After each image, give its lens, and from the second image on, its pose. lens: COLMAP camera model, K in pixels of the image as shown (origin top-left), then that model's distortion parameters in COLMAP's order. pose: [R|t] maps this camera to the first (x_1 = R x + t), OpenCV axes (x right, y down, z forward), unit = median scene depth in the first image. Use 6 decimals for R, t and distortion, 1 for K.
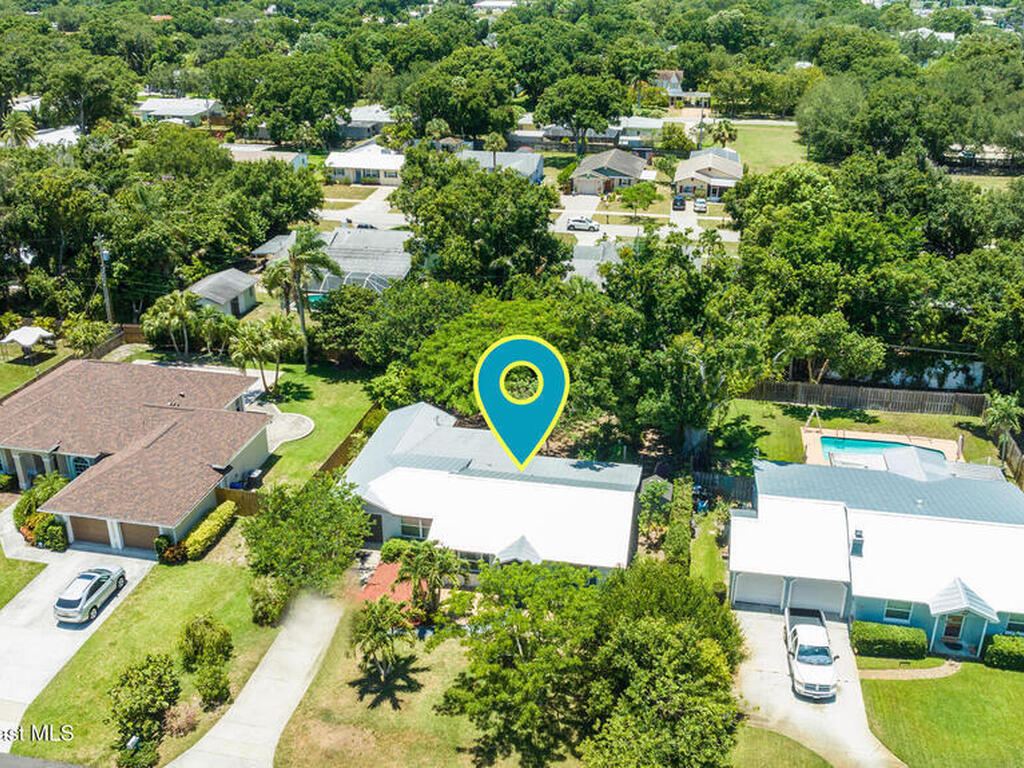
lens RADIAL K [[959.4, 0, 516.8], [0, 959.4, 381.1], [0, 0, 1]] dist [-0.004231, -0.052433]
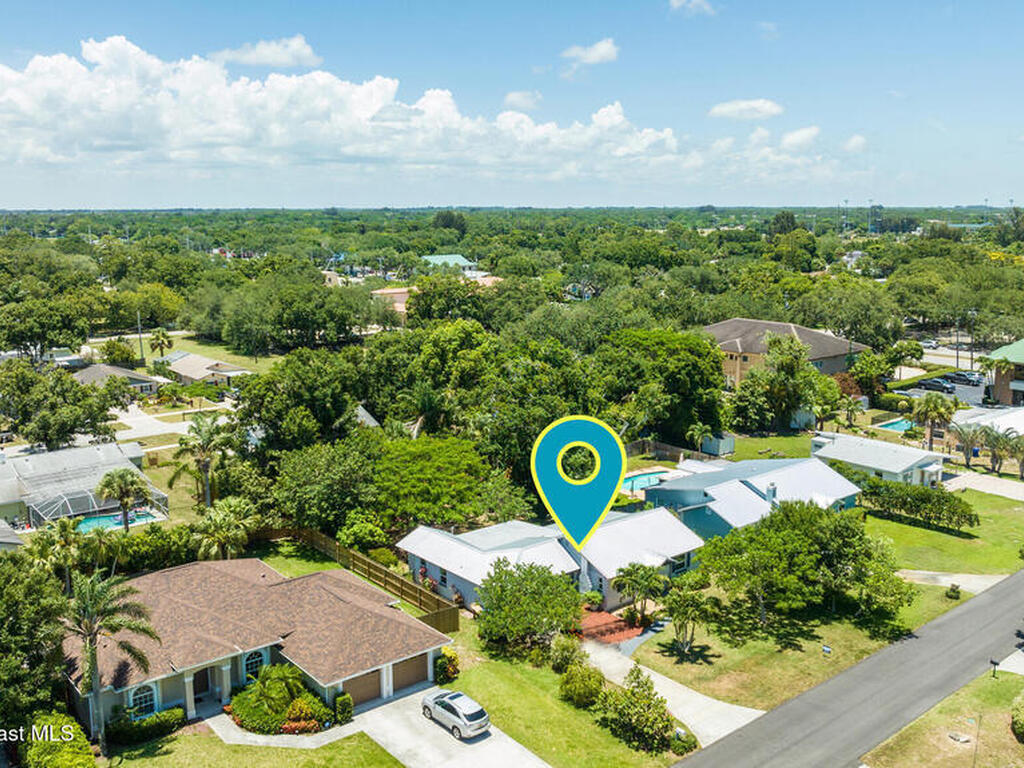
lens RADIAL K [[959.4, 0, 516.8], [0, 959.4, 381.1], [0, 0, 1]] dist [-0.004231, -0.052433]
pose [[0.630423, -0.143166, 0.762936, -0.777504], [0.315859, 0.945112, -0.083647, -0.008631], [-0.709084, 0.293713, 0.641040, 0.118531]]
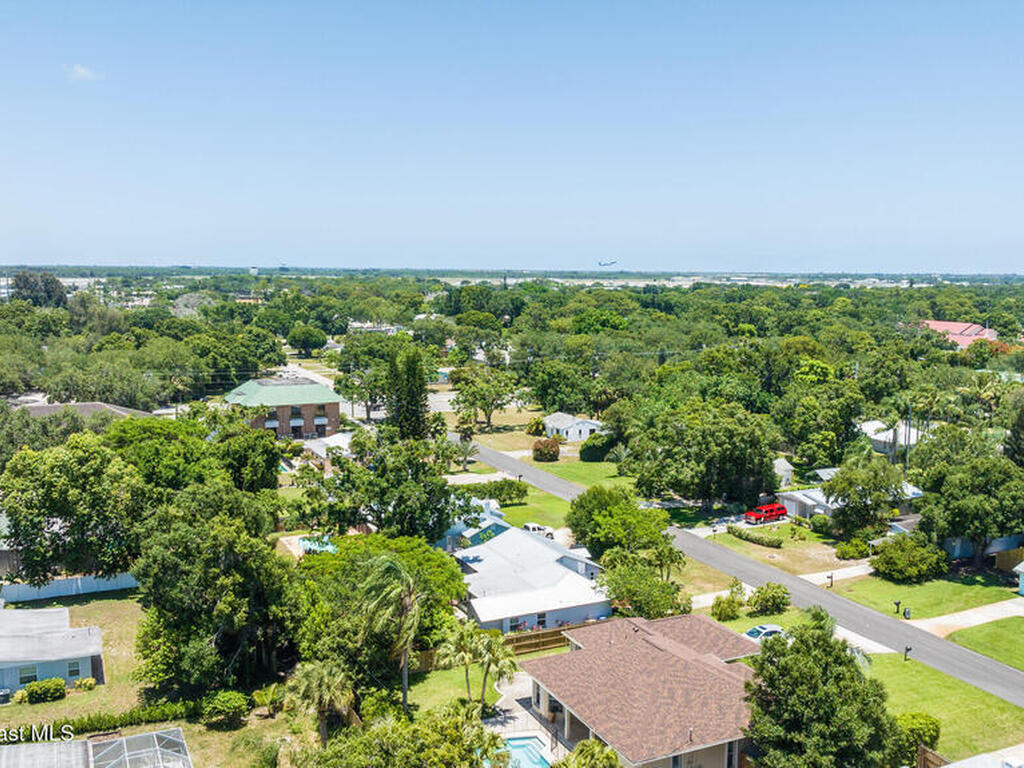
lens RADIAL K [[959.4, 0, 516.8], [0, 959.4, 381.1], [0, 0, 1]] dist [-0.004231, -0.052433]
pose [[-0.601268, -0.102435, 0.792454, -0.955000], [0.309670, 0.884370, 0.349276, -0.563611], [-0.736601, 0.455408, -0.500022, 1.280799]]
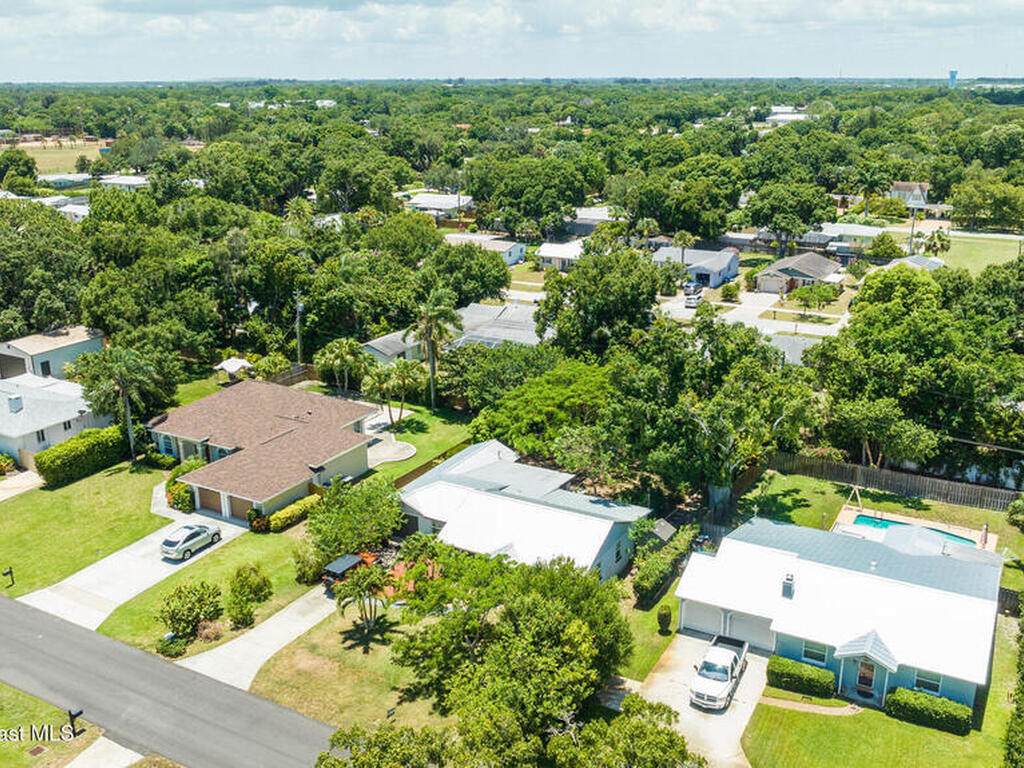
lens RADIAL K [[959.4, 0, 516.8], [0, 959.4, 381.1], [0, 0, 1]] dist [-0.004231, -0.052433]
pose [[0.951651, 0.085521, -0.295038, 0.238057], [-0.116453, 0.989211, -0.088885, 0.046297], [0.284253, 0.118946, 0.951342, -0.105108]]
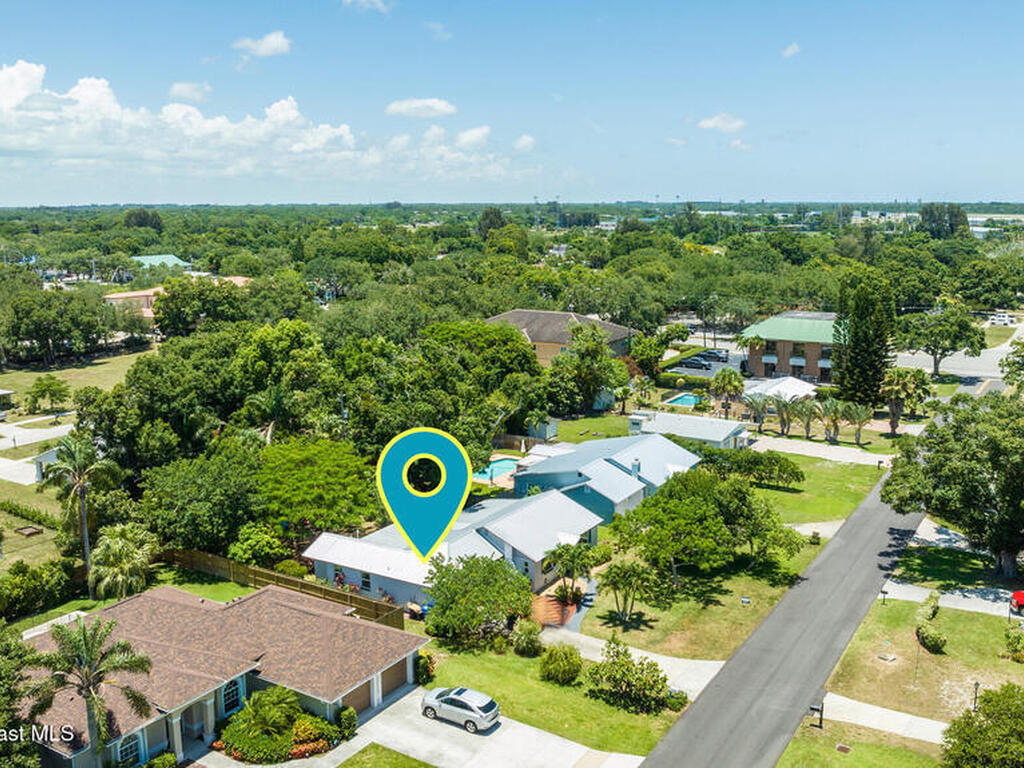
lens RADIAL K [[959.4, 0, 516.8], [0, 959.4, 381.1], [0, 0, 1]] dist [-0.004231, -0.052433]
pose [[0.350035, -0.175733, 0.920105, -0.894292], [0.380920, 0.924069, 0.031577, -0.079891], [-0.855790, 0.339433, 0.390396, 0.282801]]
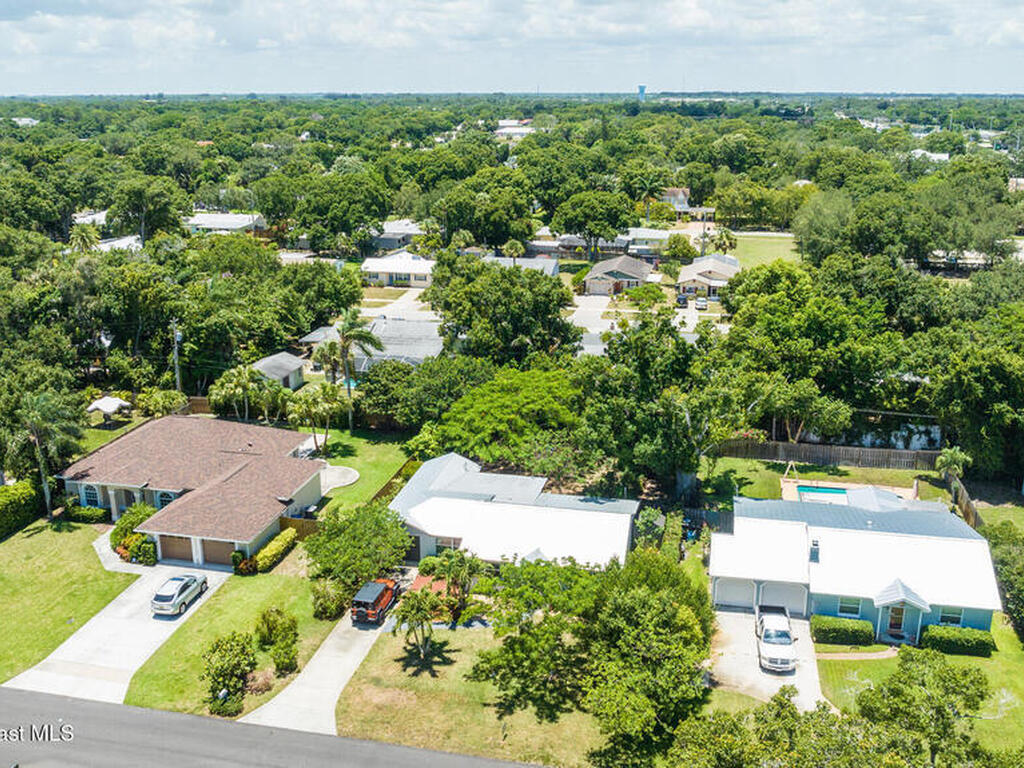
lens RADIAL K [[959.4, 0, 516.8], [0, 959.4, 381.1], [0, 0, 1]] dist [-0.004231, -0.052433]
pose [[0.999805, 0.000756, -0.019743, 0.002539], [-0.003123, 0.992751, -0.120146, 0.067073], [0.019509, 0.120184, 0.992560, -0.152620]]
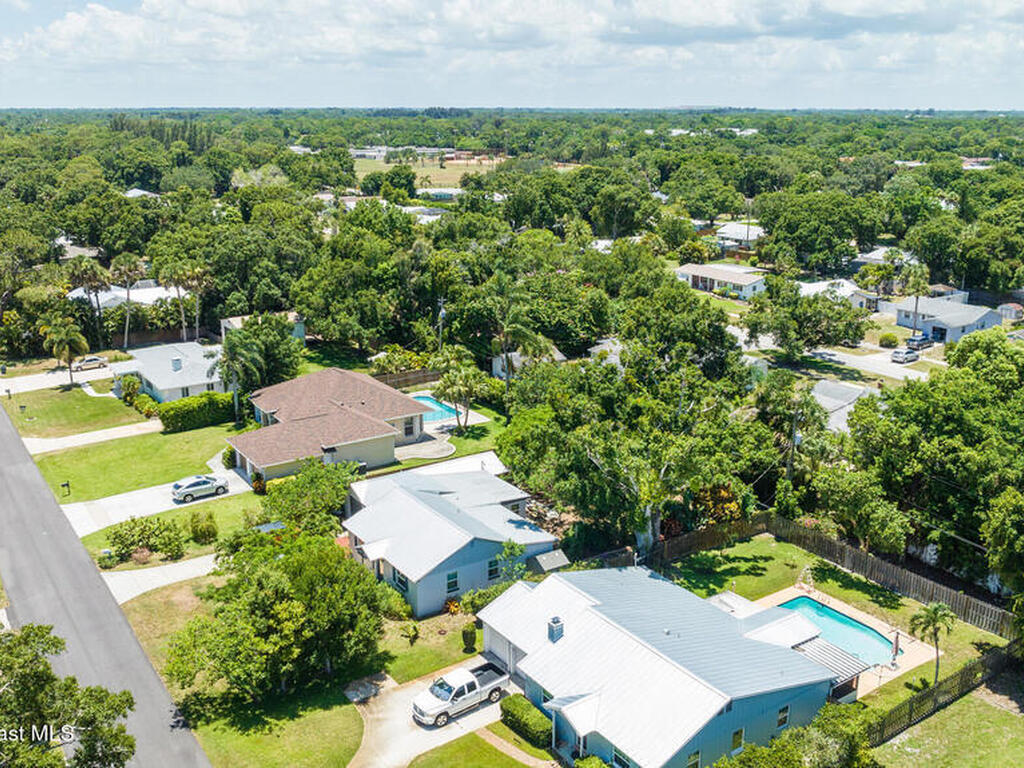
lens RADIAL K [[959.4, 0, 516.8], [0, 959.4, 381.1], [0, 0, 1]] dist [-0.004231, -0.052433]
pose [[0.716660, 0.189885, -0.671075, 0.646759], [-0.279828, 0.959662, -0.027294, -0.035174], [0.638823, 0.207346, 0.740887, 0.084273]]
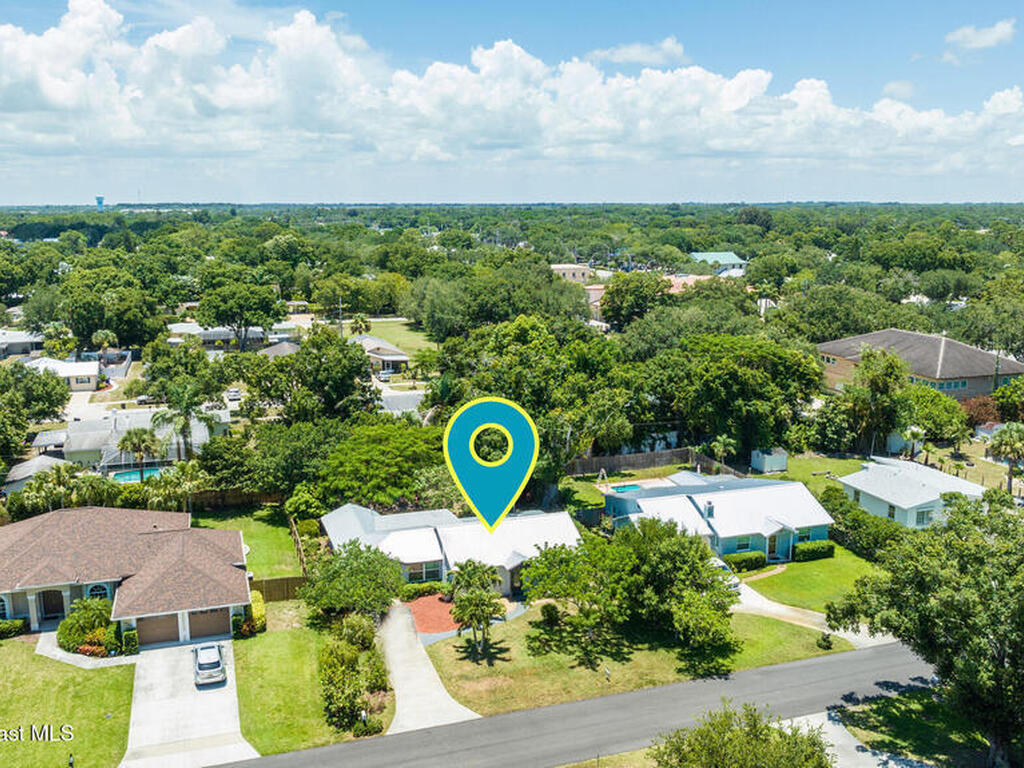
lens RADIAL K [[959.4, 0, 516.8], [0, 959.4, 381.1], [0, 0, 1]] dist [-0.004231, -0.052433]
pose [[0.866532, -0.095906, 0.489821, -0.446468], [0.204631, 0.963361, -0.173383, 0.114466], [-0.455245, 0.250475, 0.854409, -0.176003]]
